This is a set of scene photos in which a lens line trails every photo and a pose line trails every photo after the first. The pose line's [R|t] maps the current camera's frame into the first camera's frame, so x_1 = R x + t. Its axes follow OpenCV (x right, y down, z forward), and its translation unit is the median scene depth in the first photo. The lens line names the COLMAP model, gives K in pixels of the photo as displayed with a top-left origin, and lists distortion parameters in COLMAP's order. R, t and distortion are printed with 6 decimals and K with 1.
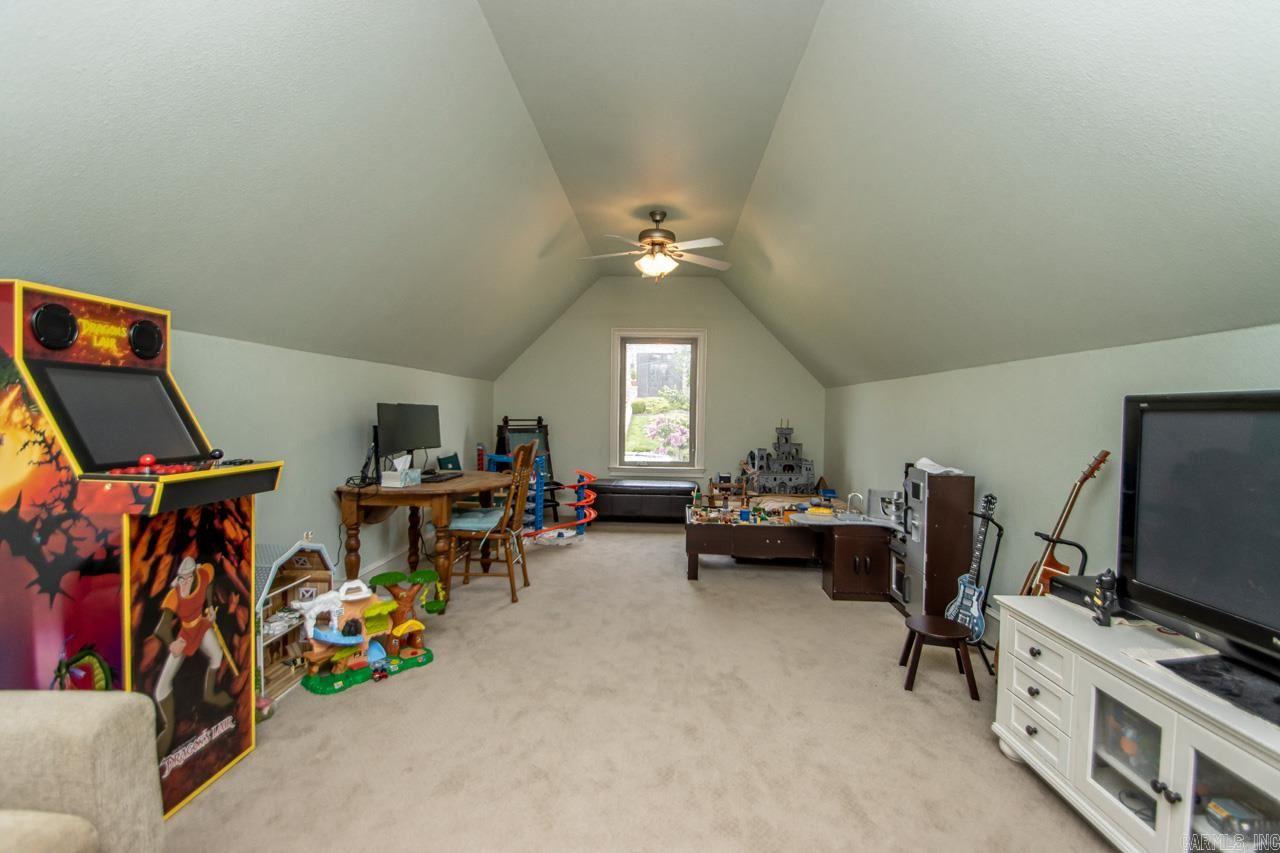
lens RADIAL K [[599.6, 0, 637.6], [0, 599.6, 429.6], [0, 0, 1]] dist [0.012932, -0.012889]
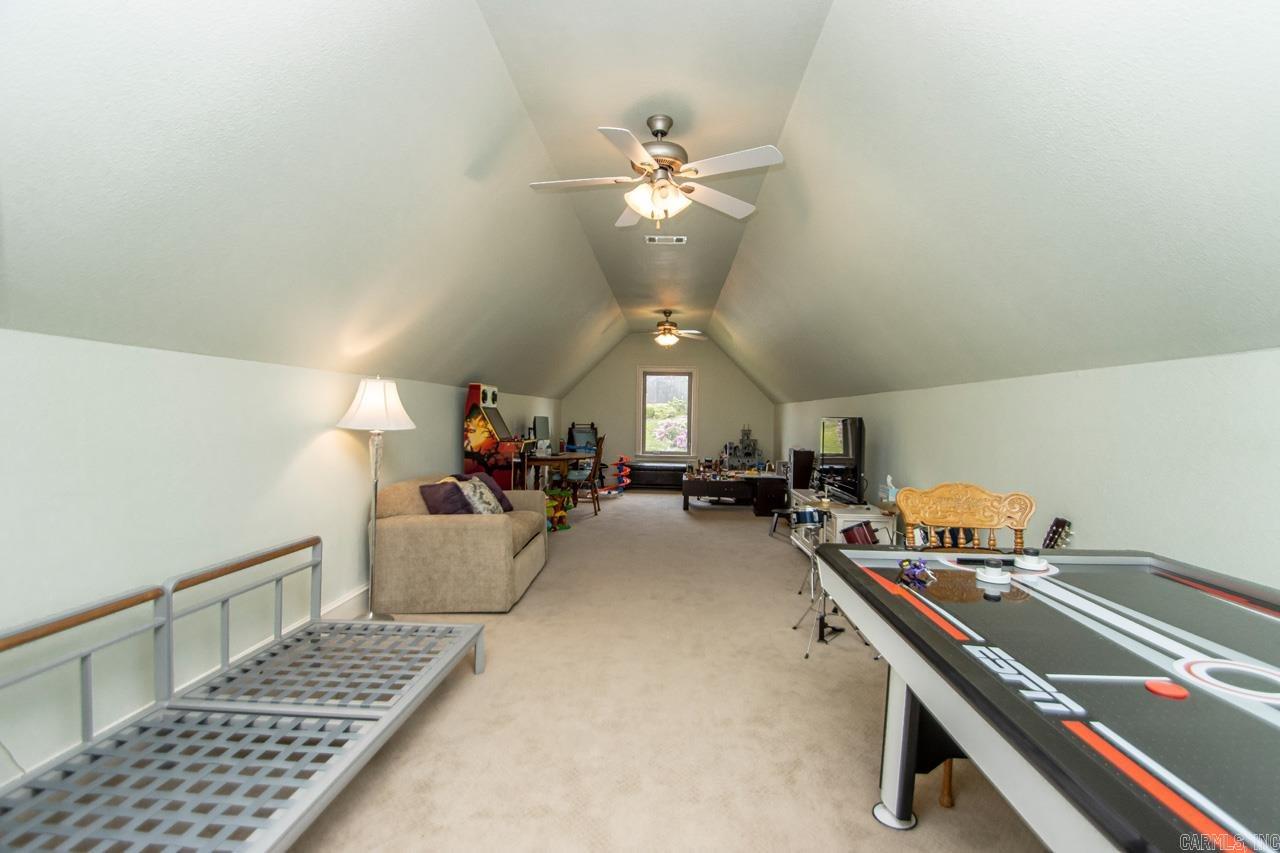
lens RADIAL K [[599.6, 0, 639.4], [0, 599.6, 421.0], [0, 0, 1]] dist [0.012932, -0.012889]
pose [[0.999951, 0.002332, -0.009660, -0.027719], [-0.002532, 0.999780, -0.020824, 0.008812], [0.009609, 0.020847, 0.999736, -0.672550]]
